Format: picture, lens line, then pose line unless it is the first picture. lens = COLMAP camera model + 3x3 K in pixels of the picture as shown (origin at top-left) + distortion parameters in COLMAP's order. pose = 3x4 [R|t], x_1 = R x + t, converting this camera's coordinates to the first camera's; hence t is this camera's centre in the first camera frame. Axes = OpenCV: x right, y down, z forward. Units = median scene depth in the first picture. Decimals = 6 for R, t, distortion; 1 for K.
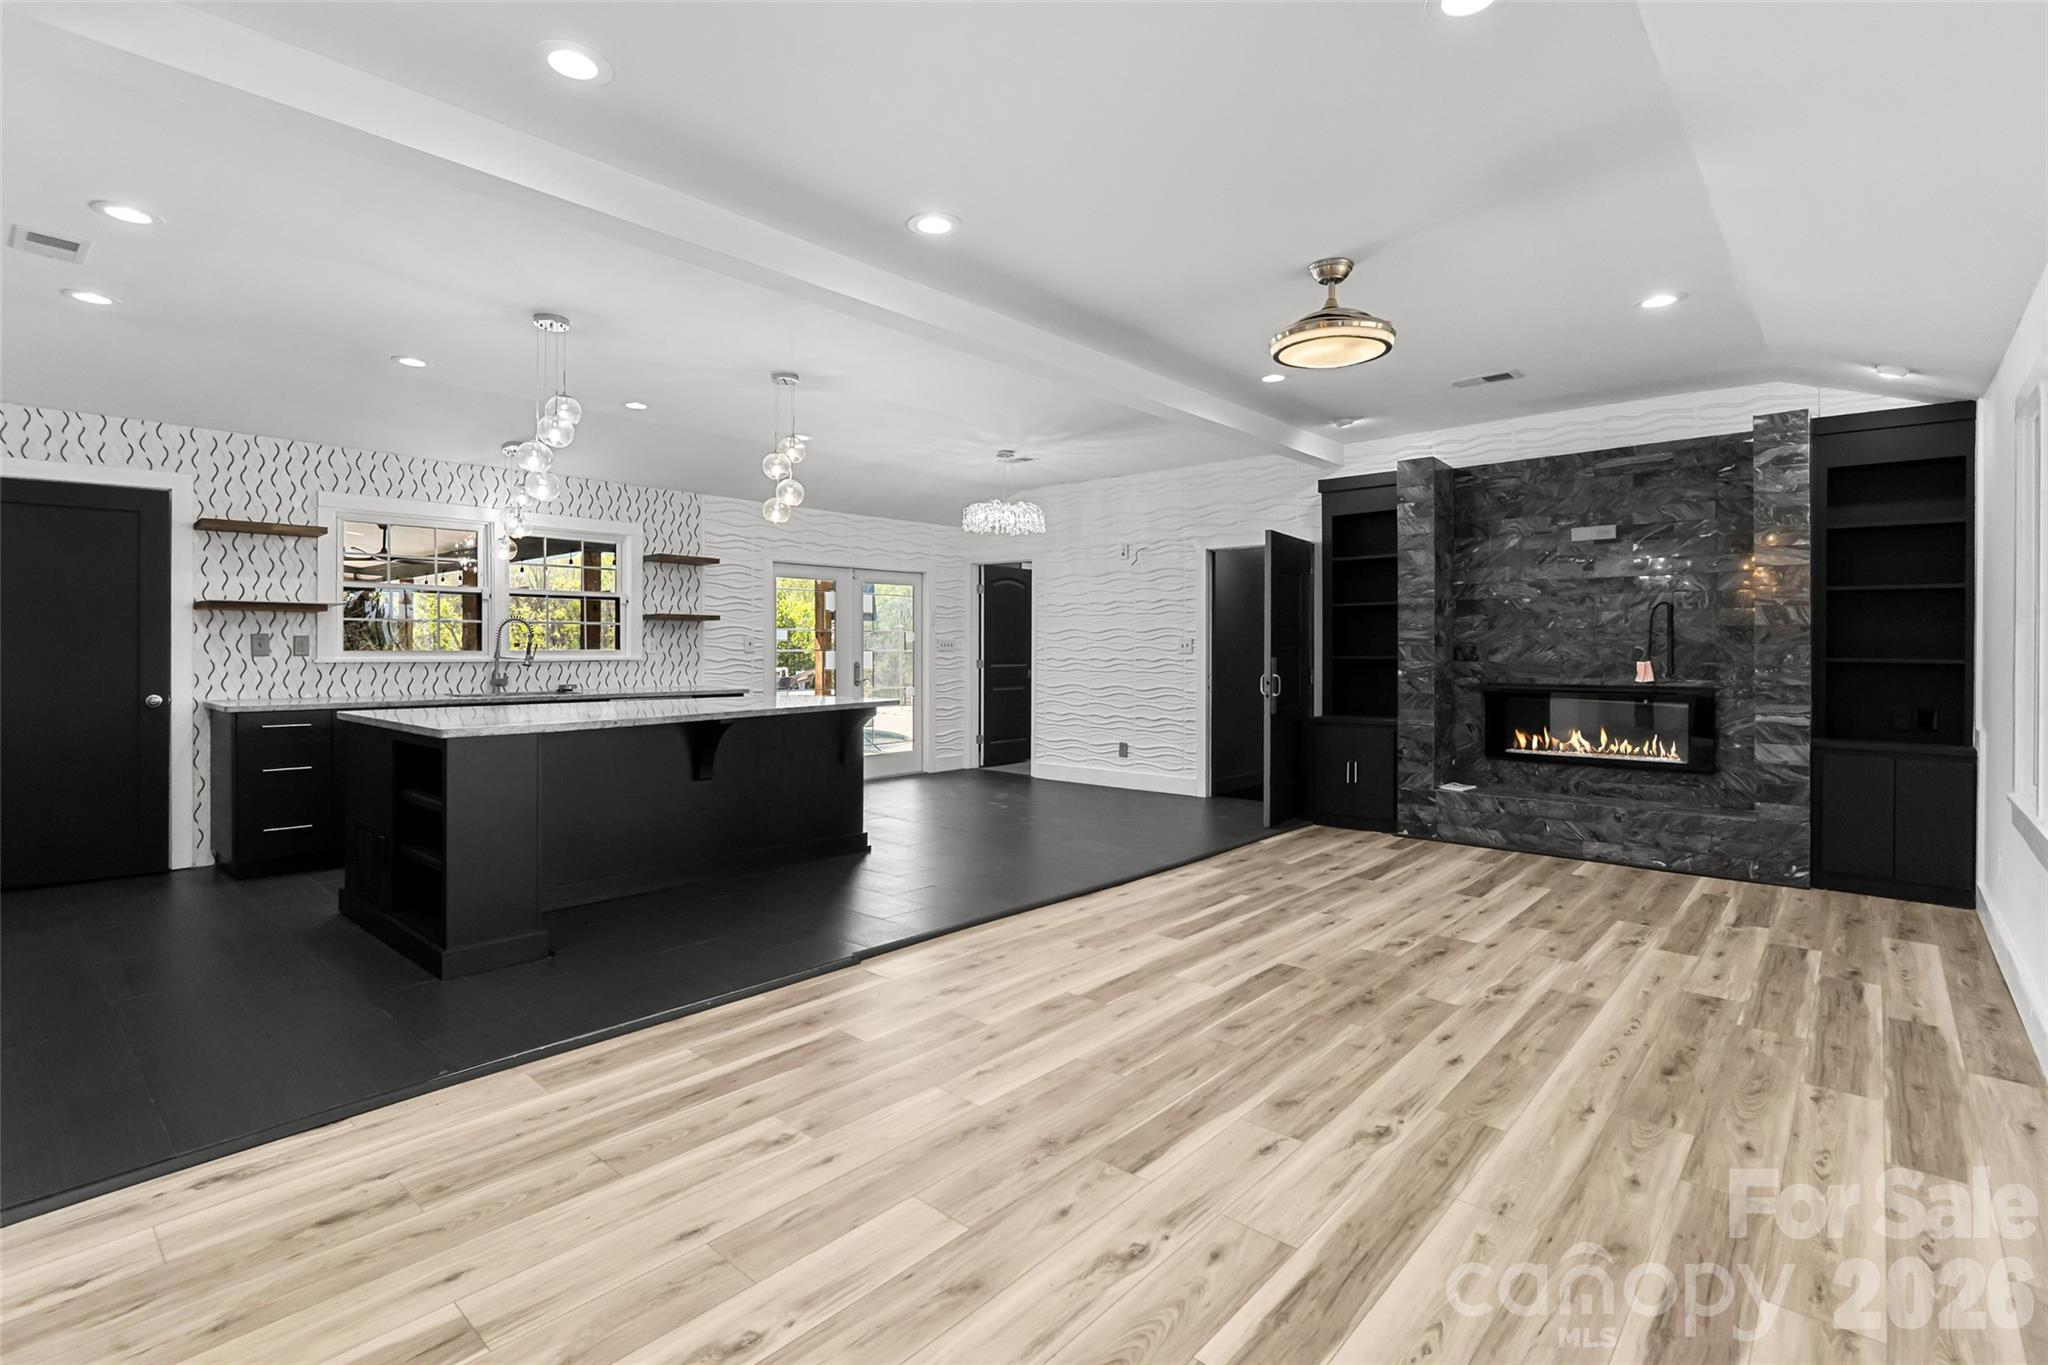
lens RADIAL K [[964.3, 0, 1029.8], [0, 964.3, 645.3], [0, 0, 1]] dist [-0.004096, -0.000342]
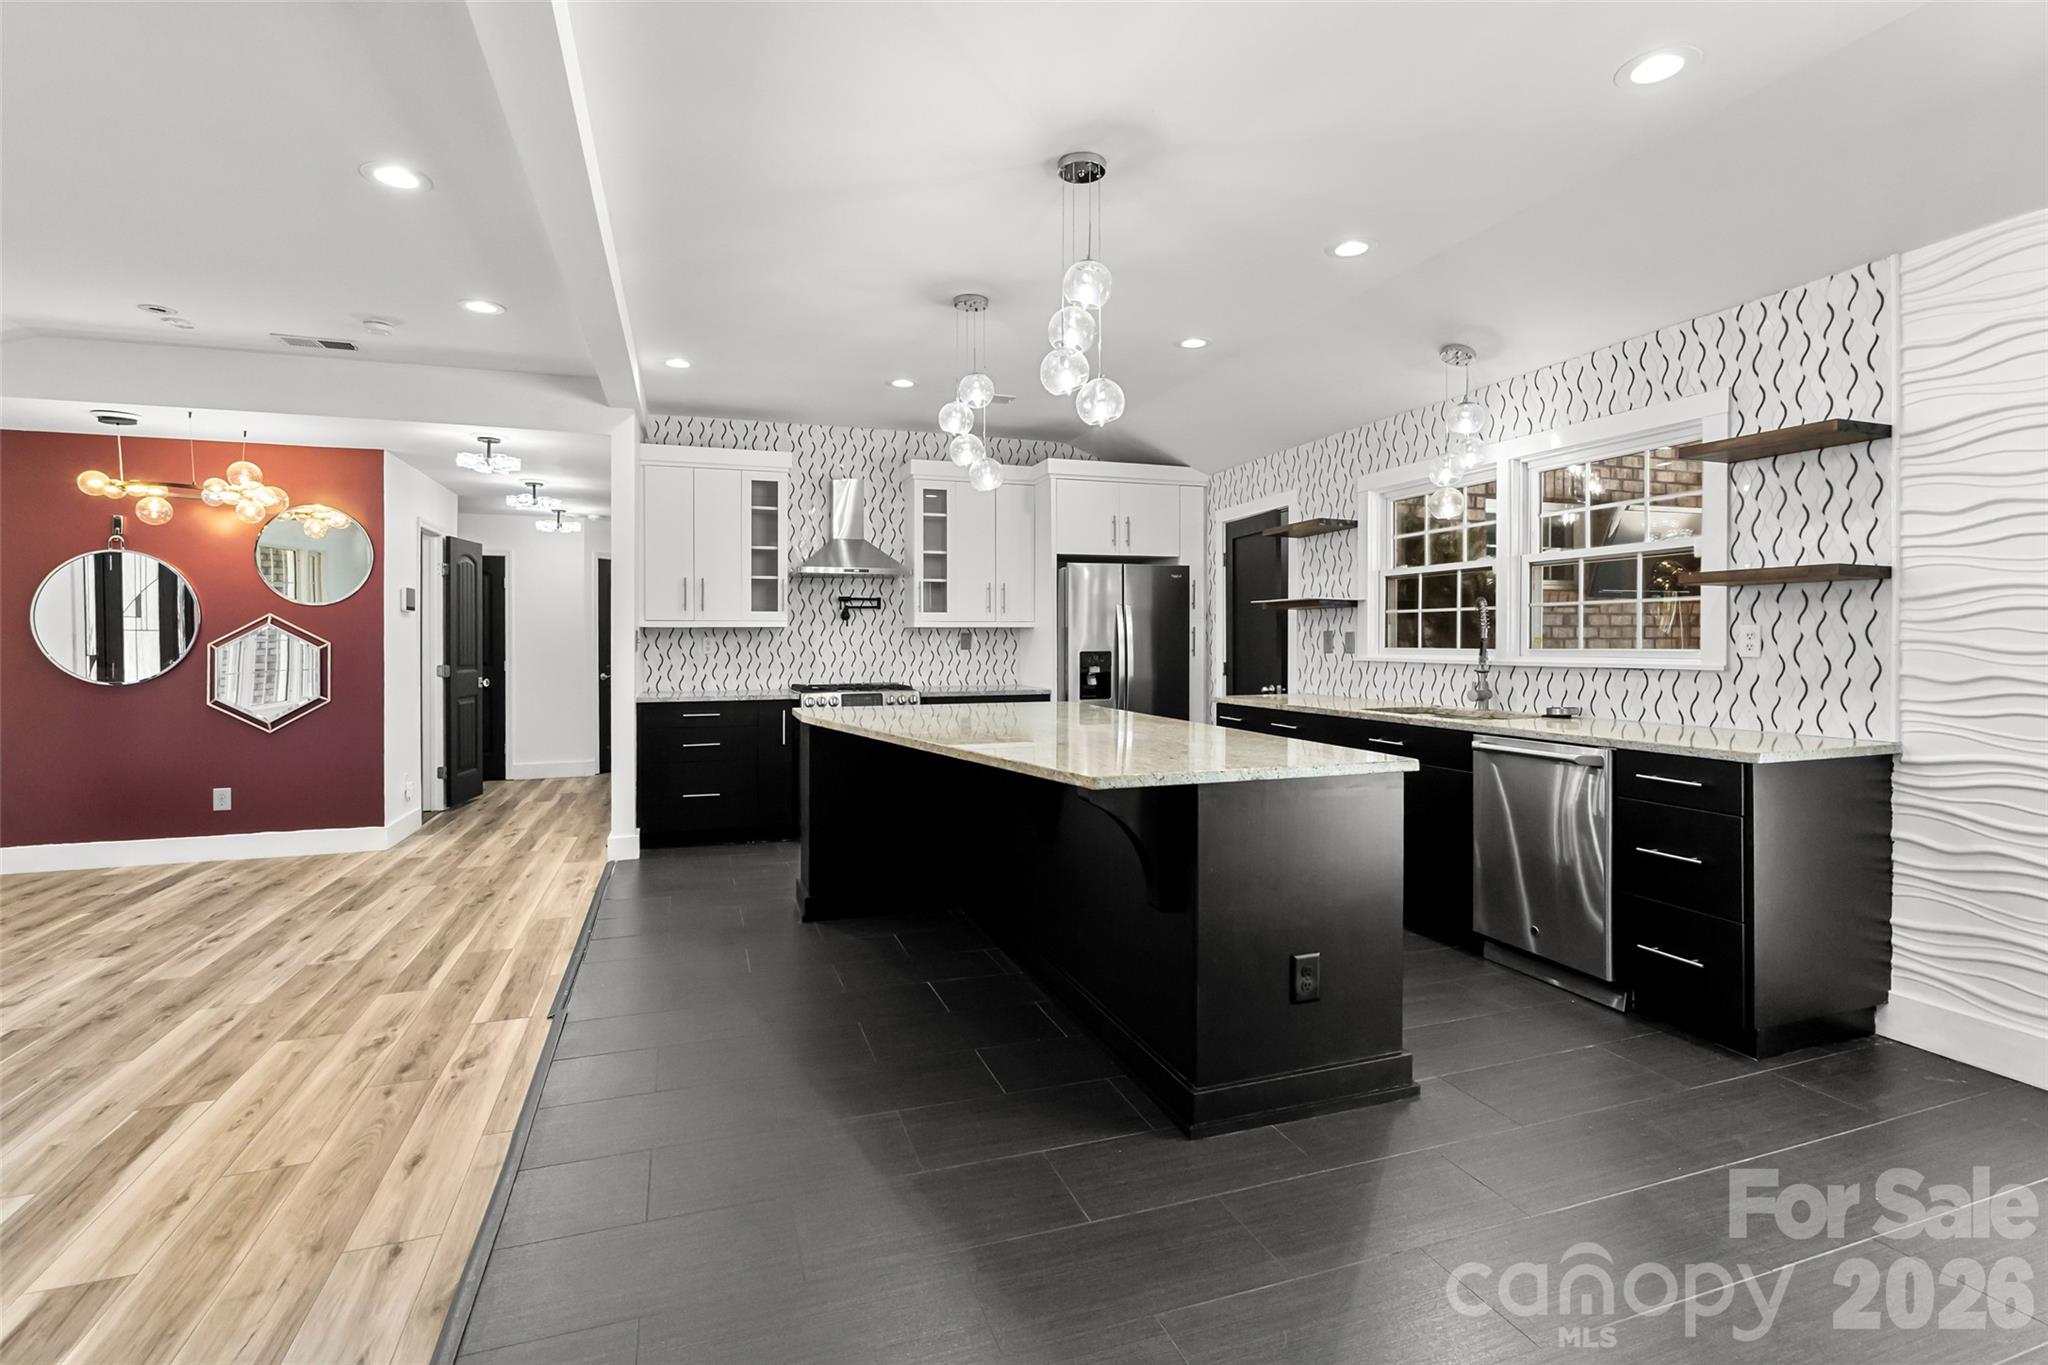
lens RADIAL K [[964.3, 0, 1029.8], [0, 964.3, 645.3], [0, 0, 1]] dist [-0.004096, -0.000342]
pose [[-0.491778, 0.003189, -0.870715, 0.240978], [0.004396, 0.999990, 0.001179, 0.000689], [0.870709, -0.003248, -0.491787, 1.216310]]
